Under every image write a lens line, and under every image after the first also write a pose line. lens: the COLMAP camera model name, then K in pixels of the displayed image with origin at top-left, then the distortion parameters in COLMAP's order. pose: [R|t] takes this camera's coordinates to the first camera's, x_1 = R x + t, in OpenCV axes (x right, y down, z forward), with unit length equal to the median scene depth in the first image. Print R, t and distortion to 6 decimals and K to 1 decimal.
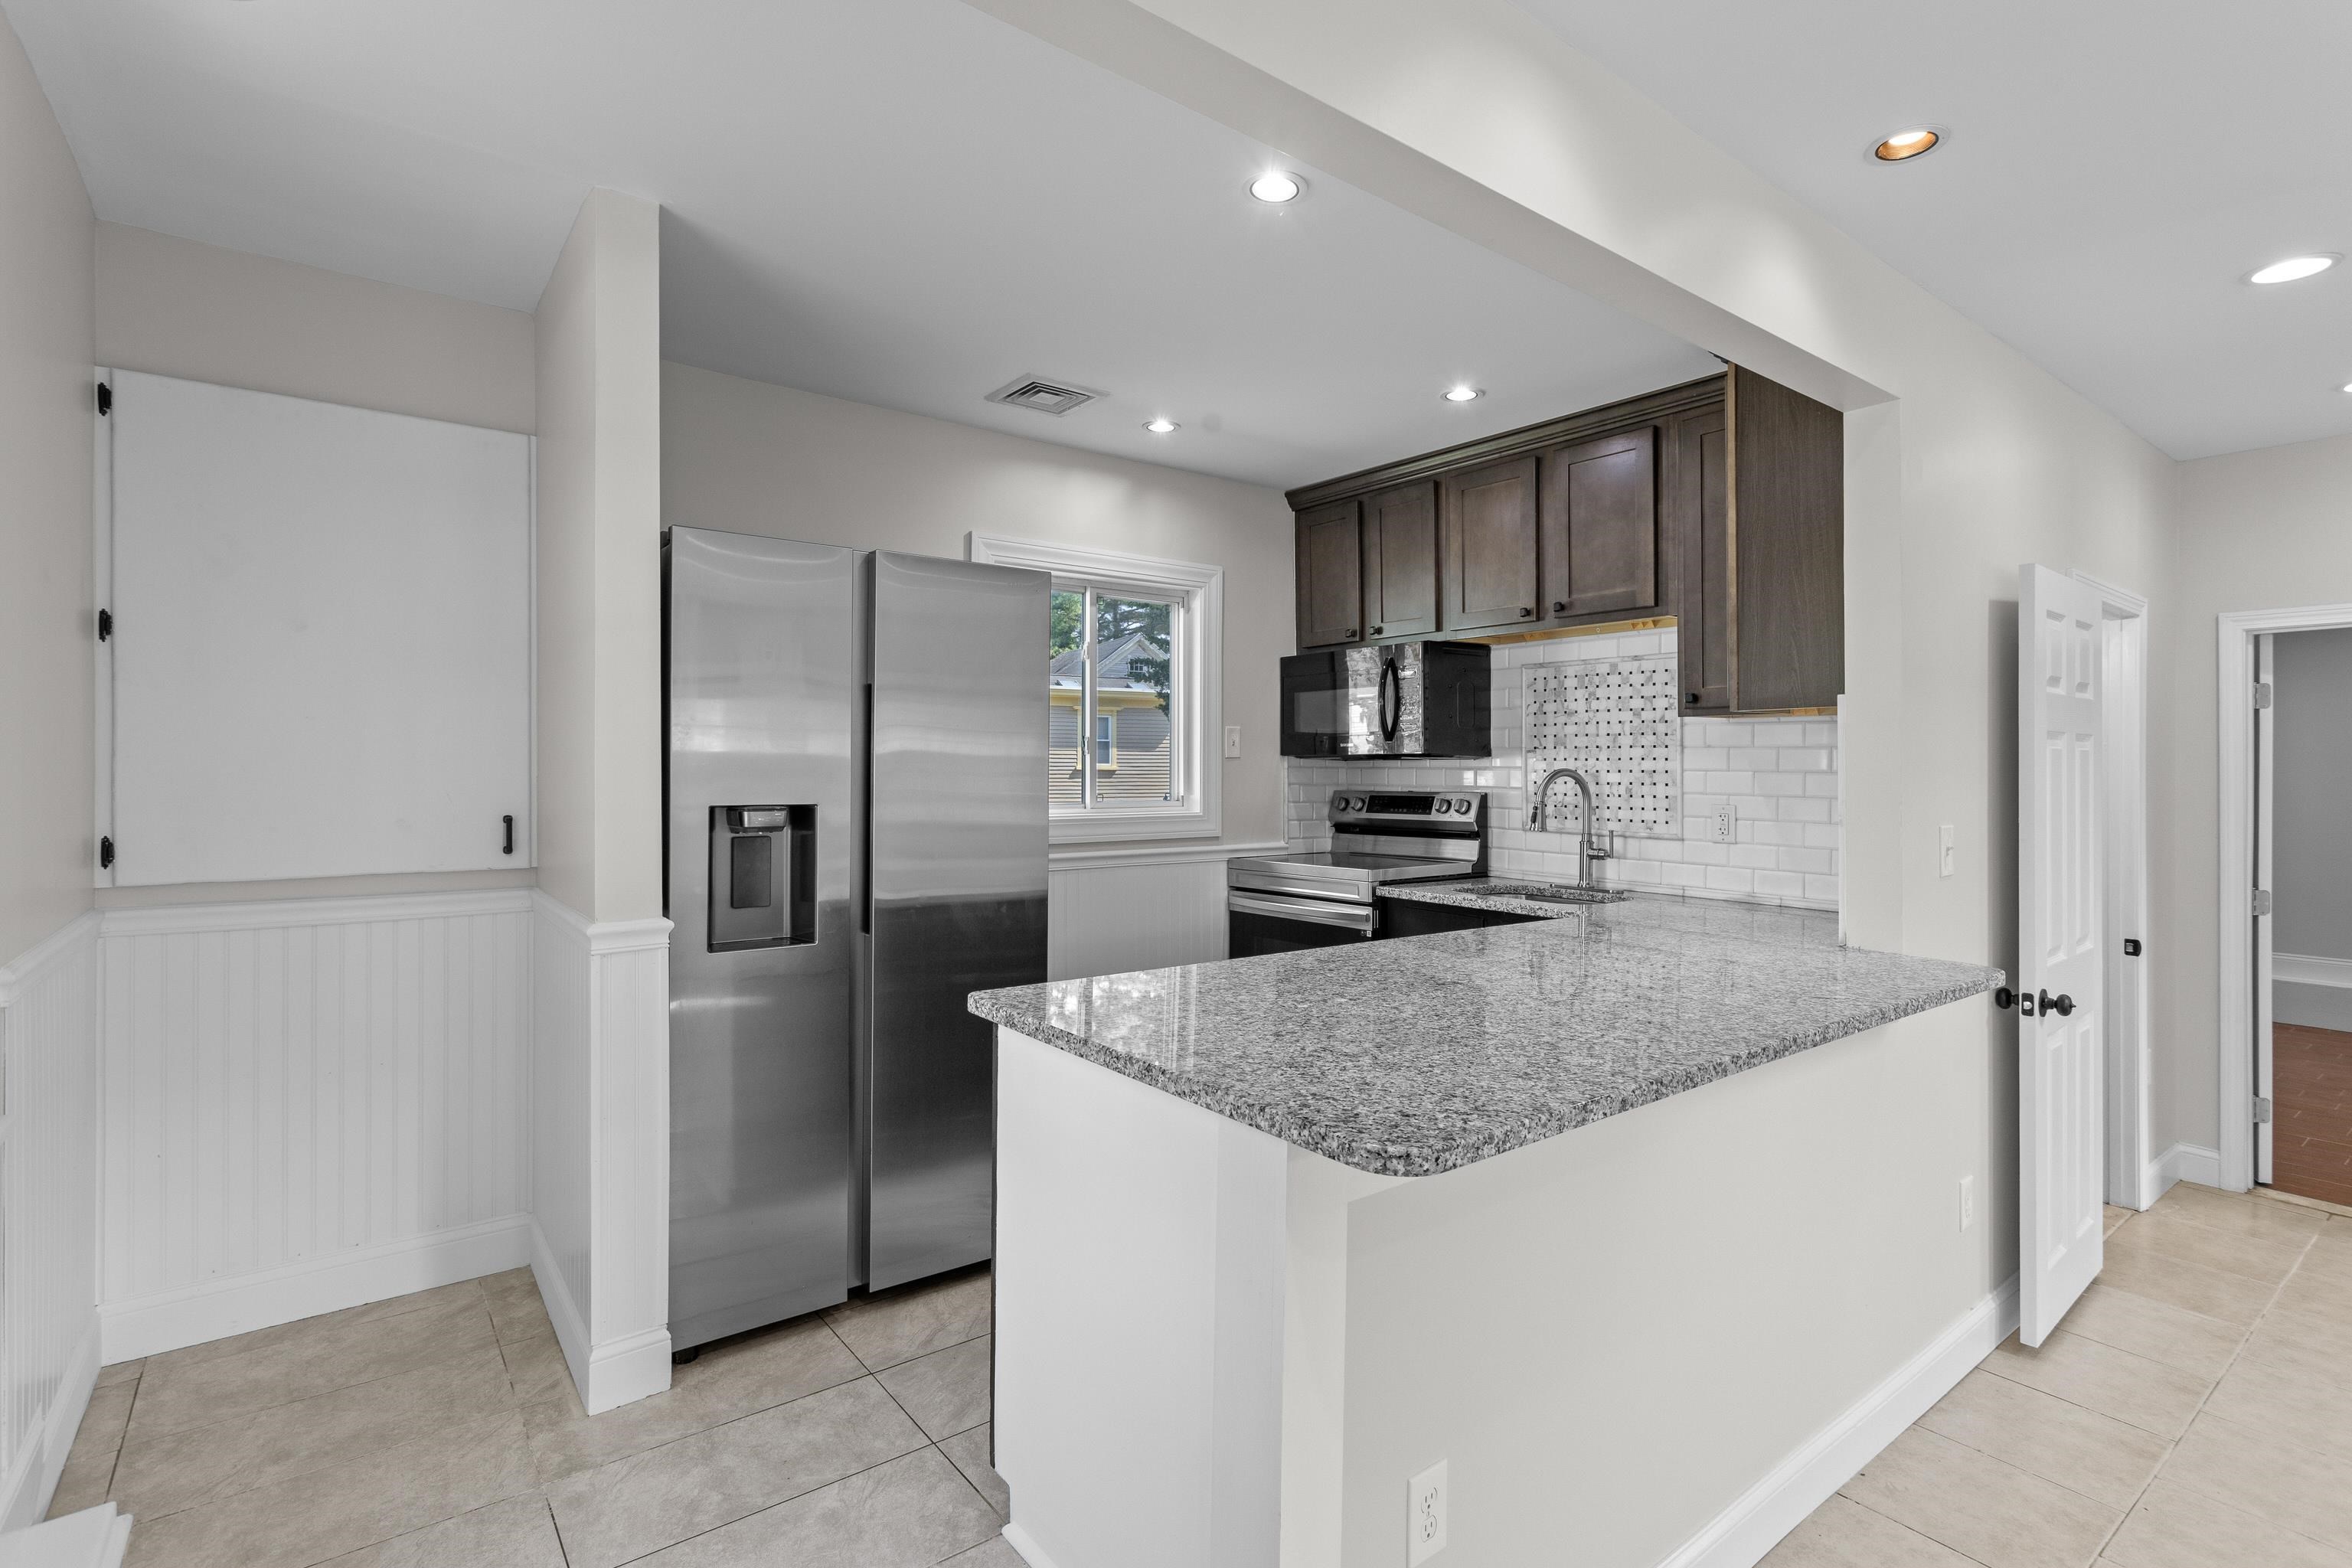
lens RADIAL K [[1116.5, 0, 1181.7], [0, 1116.5, 783.0], [0, 0, 1]] dist [-0.000727, 0.001596]
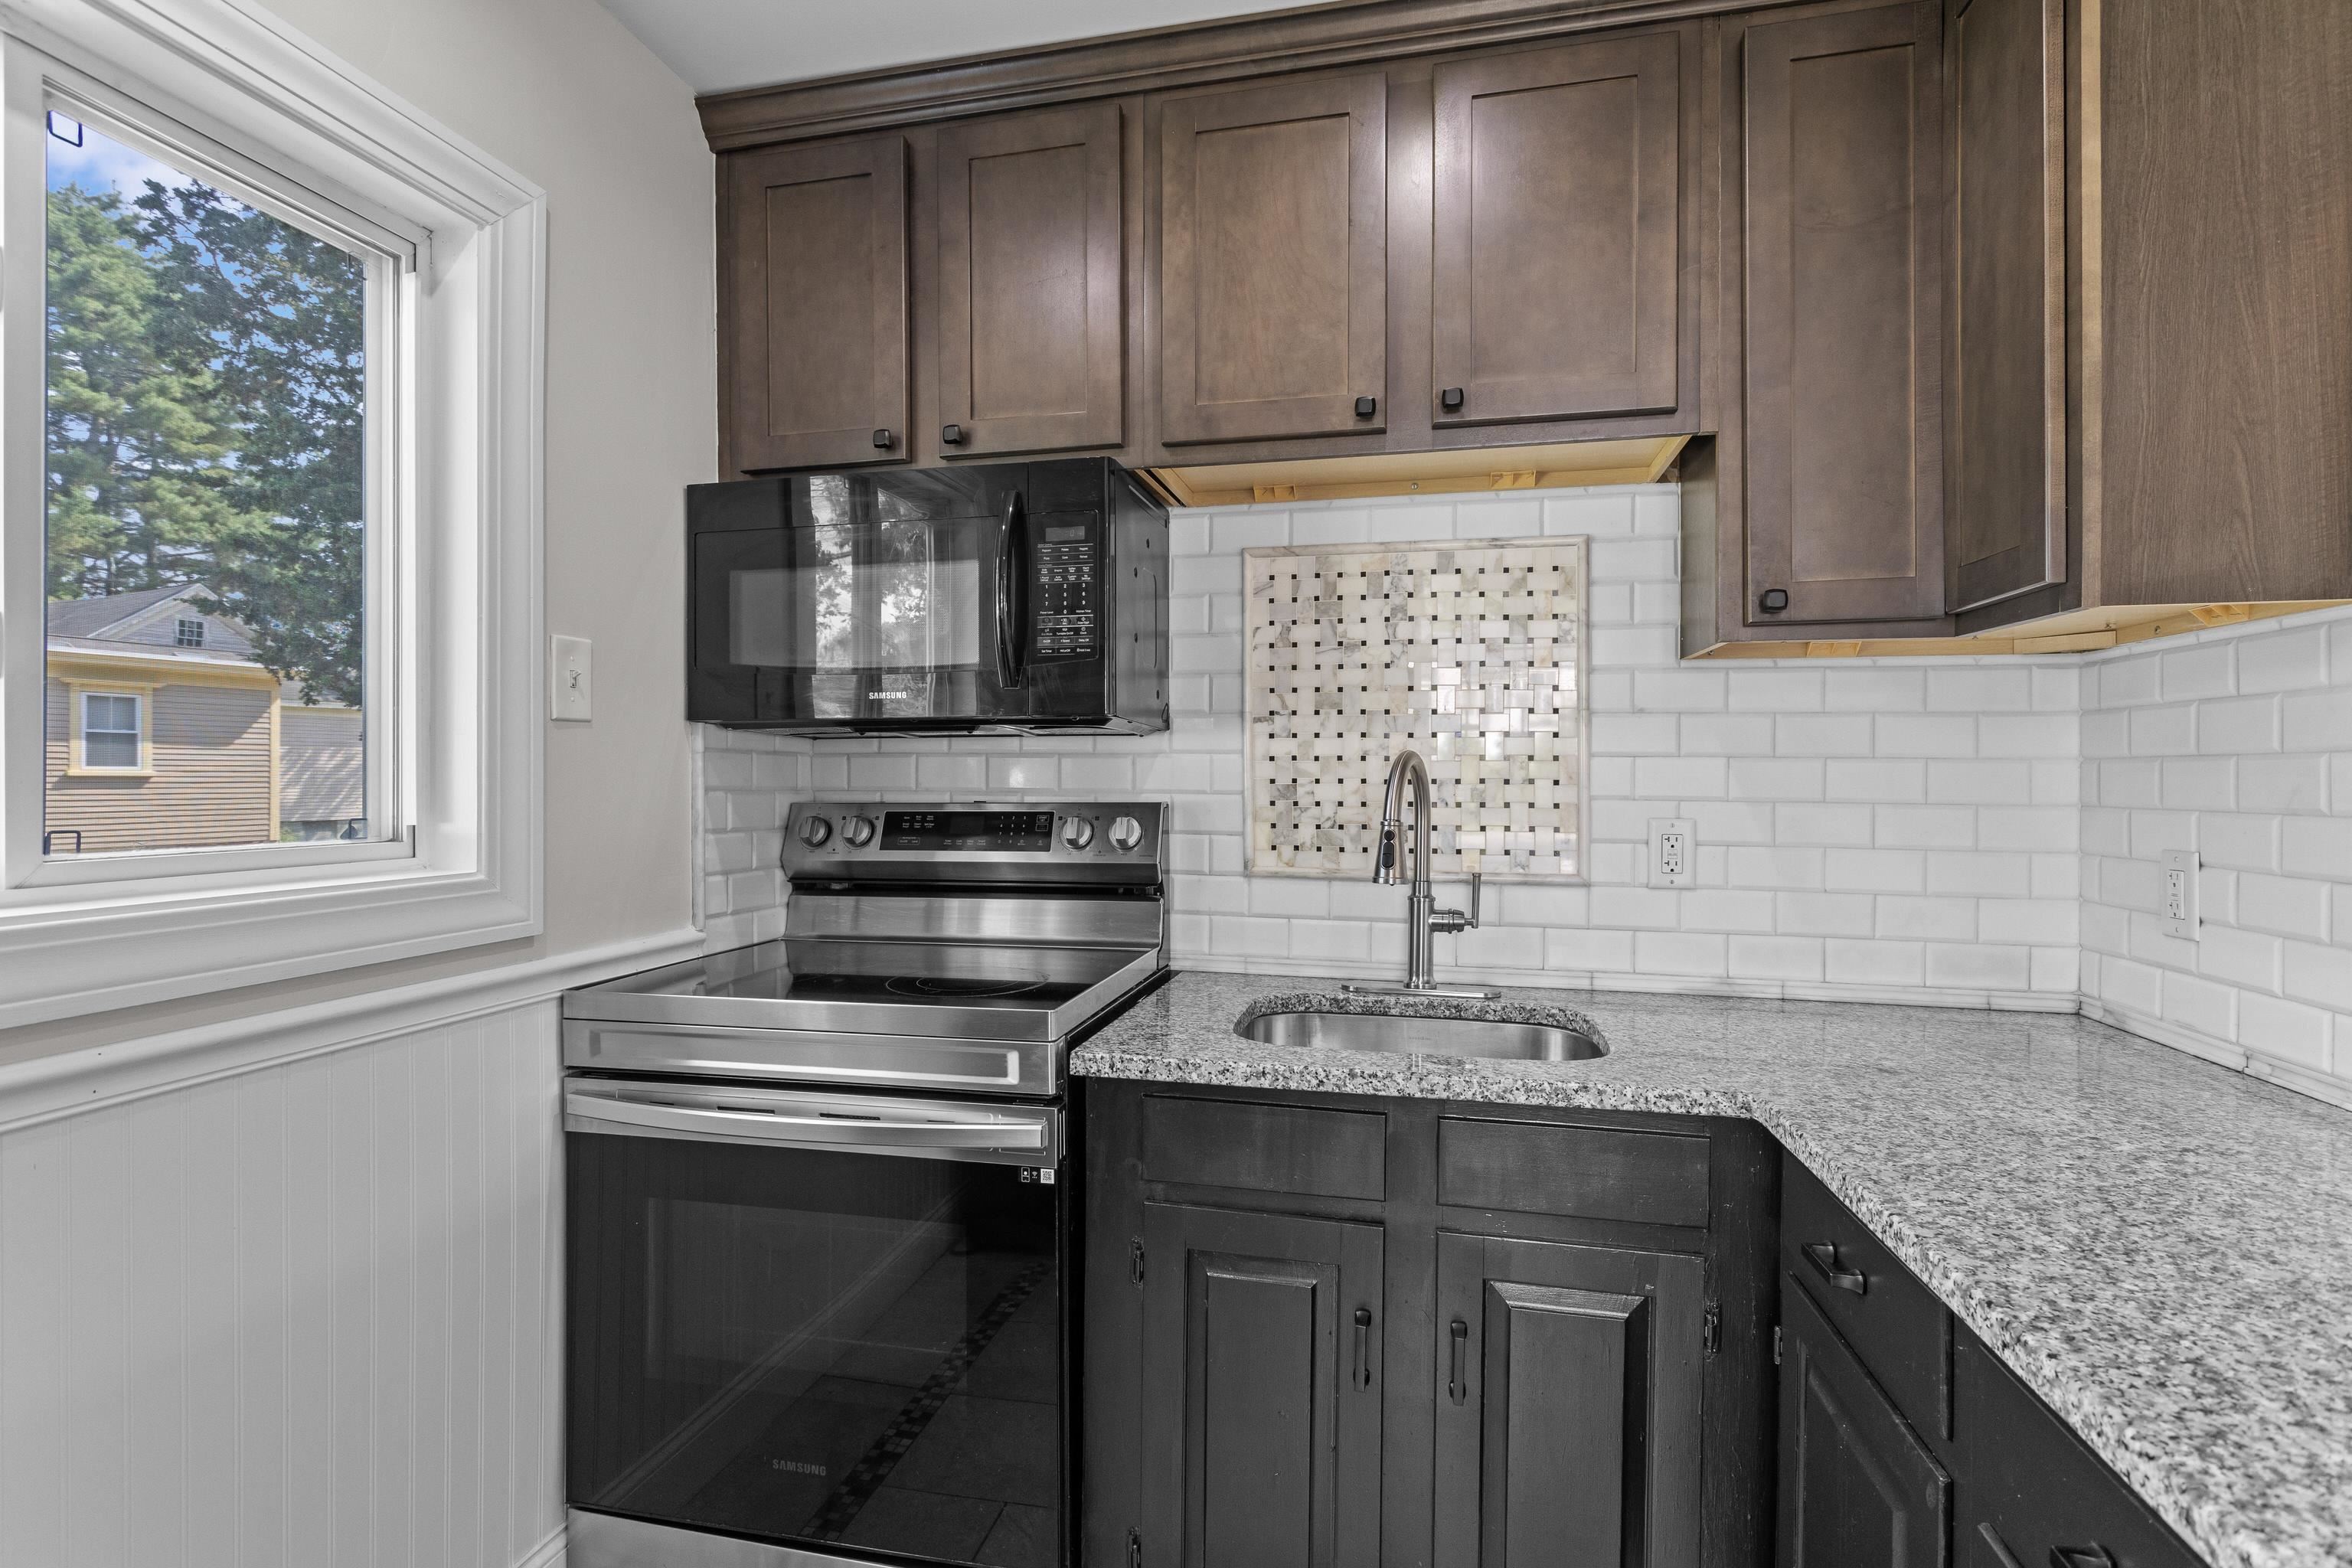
lens RADIAL K [[1116.5, 0, 1188.7], [0, 1116.5, 773.3], [0, 0, 1]] dist [-0.000727, 0.001596]
pose [[0.771314, 0.001394, 0.636453, -0.036836], [0.008424, 0.999888, -0.012399, 0.002010], [-0.636399, 0.014925, 0.771216, 0.651747]]
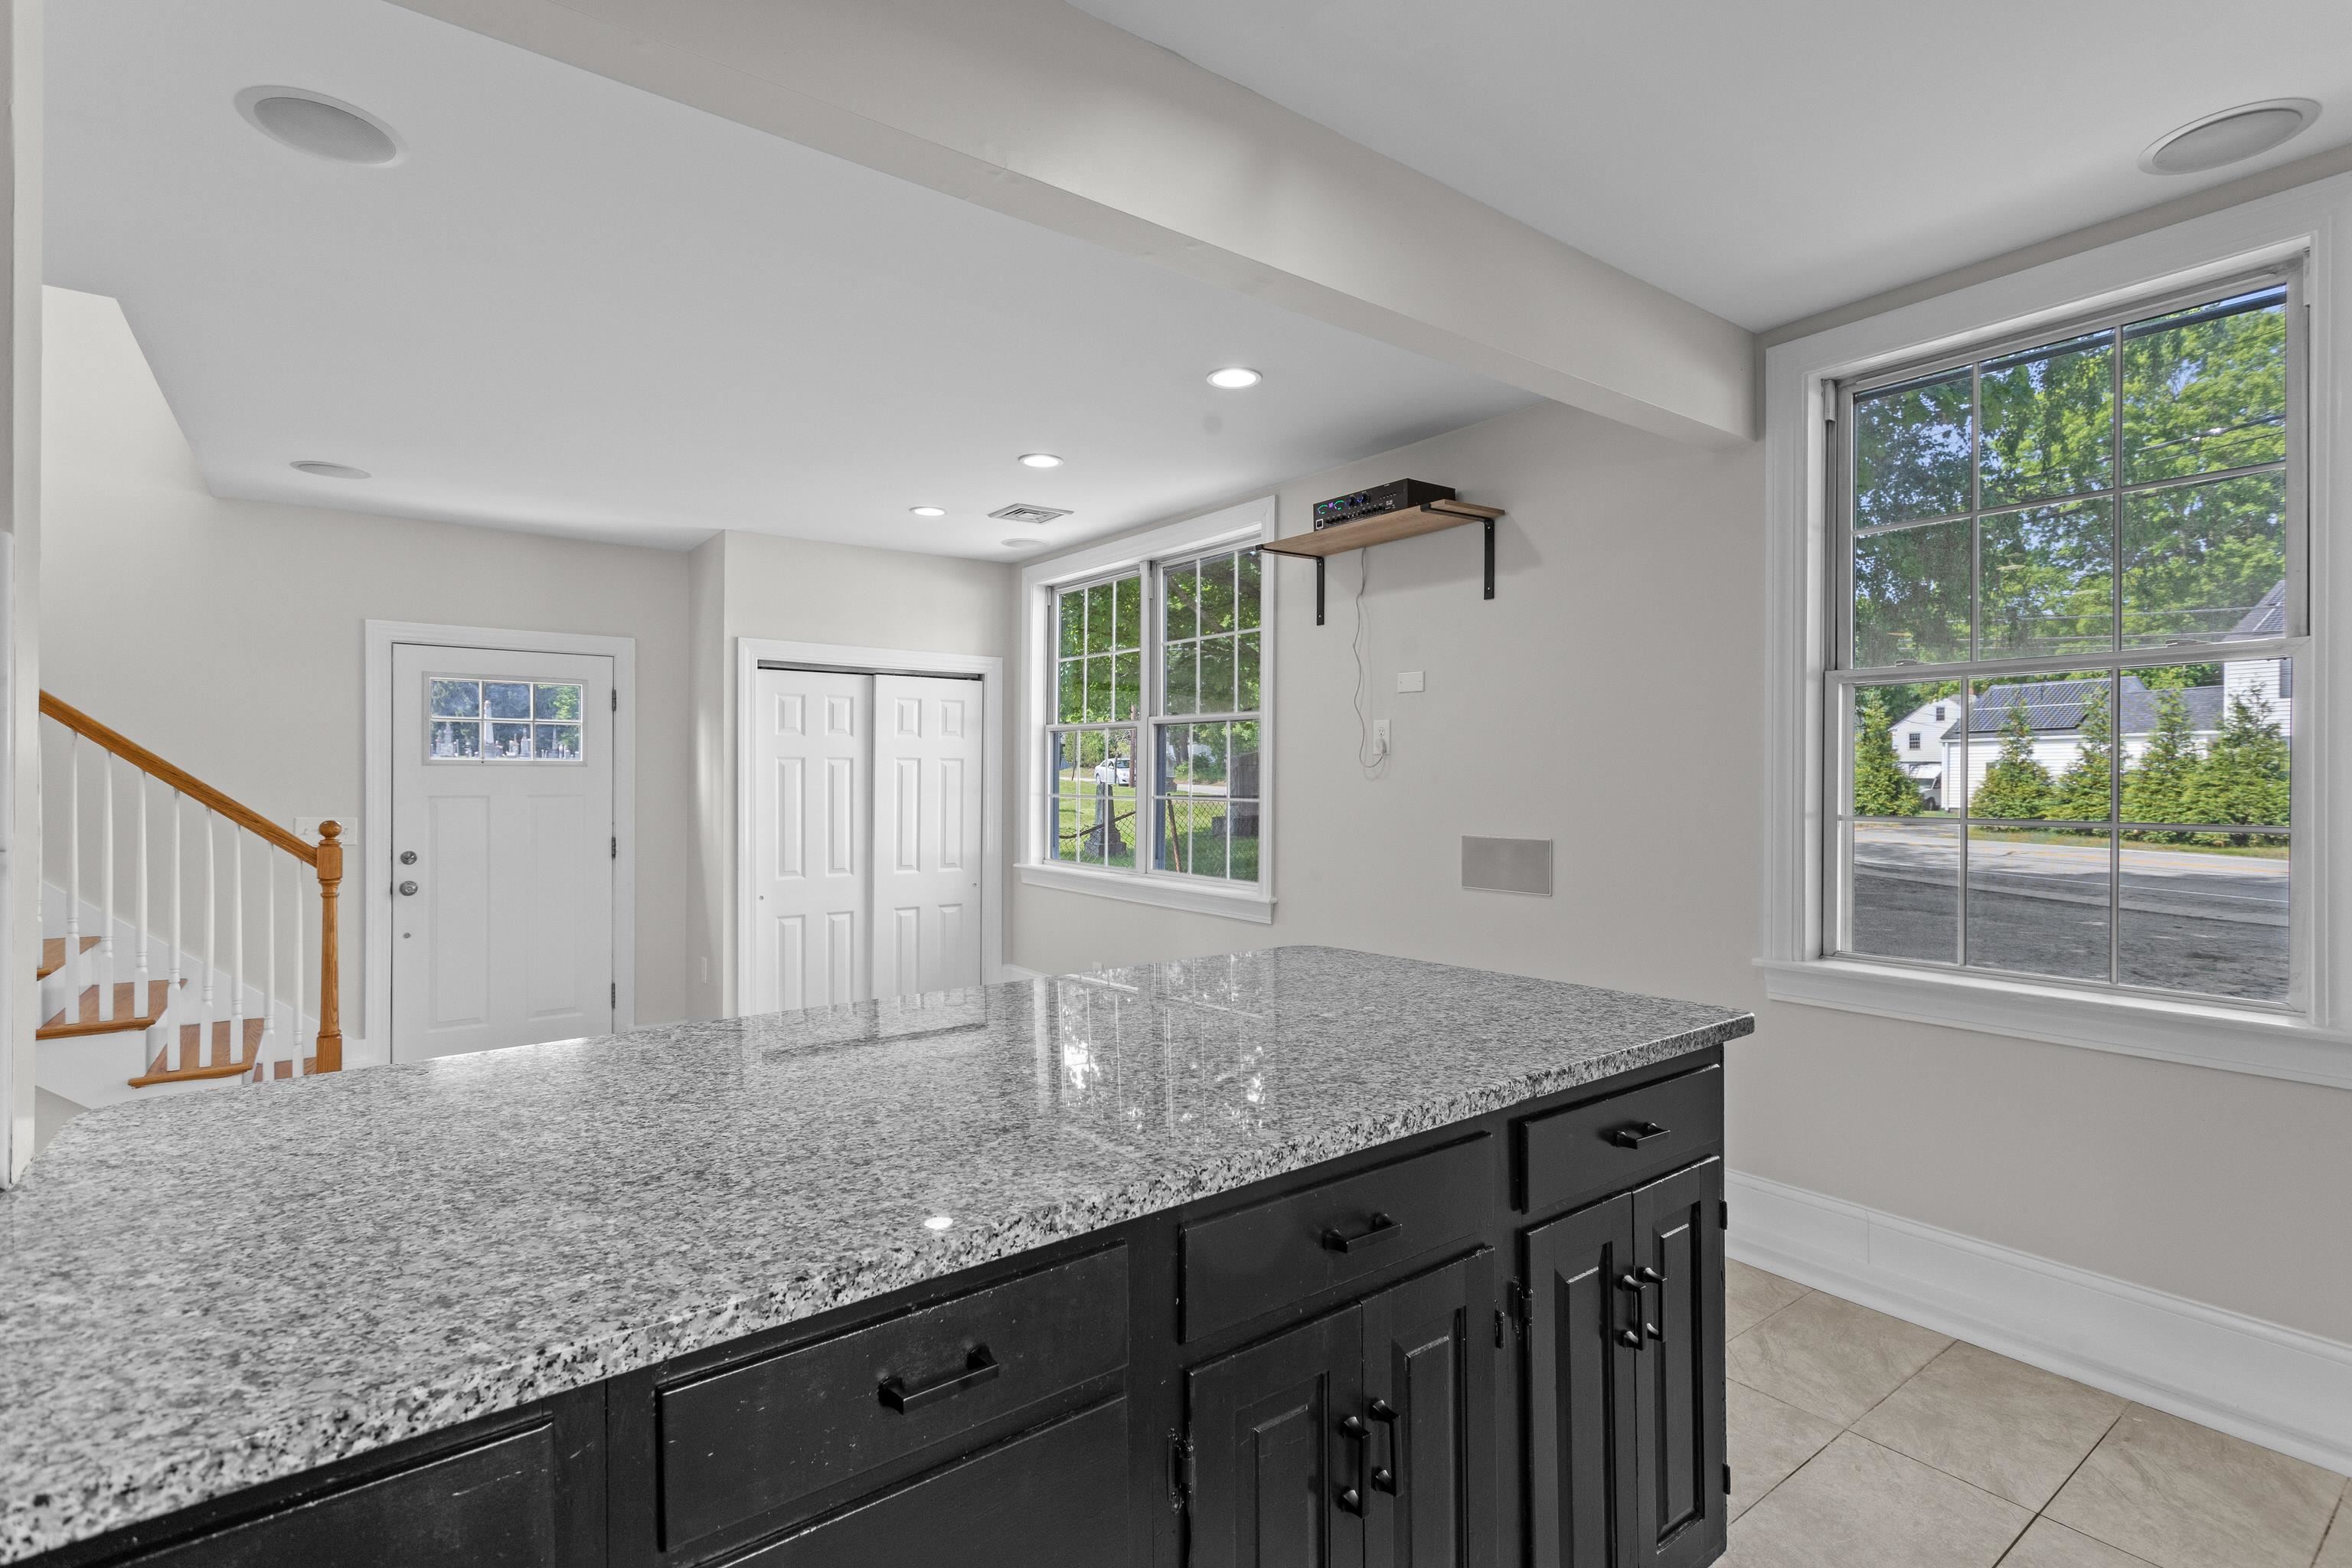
lens RADIAL K [[1116.5, 0, 1188.2], [0, 1116.5, 778.6], [0, 0, 1]] dist [-0.000727, 0.001596]
pose [[-0.999961, -0.005924, 0.006504, 0.123935], [-0.005839, 0.999899, 0.012939, -0.002236], [-0.006580, 0.012900, -0.999895, 0.921205]]
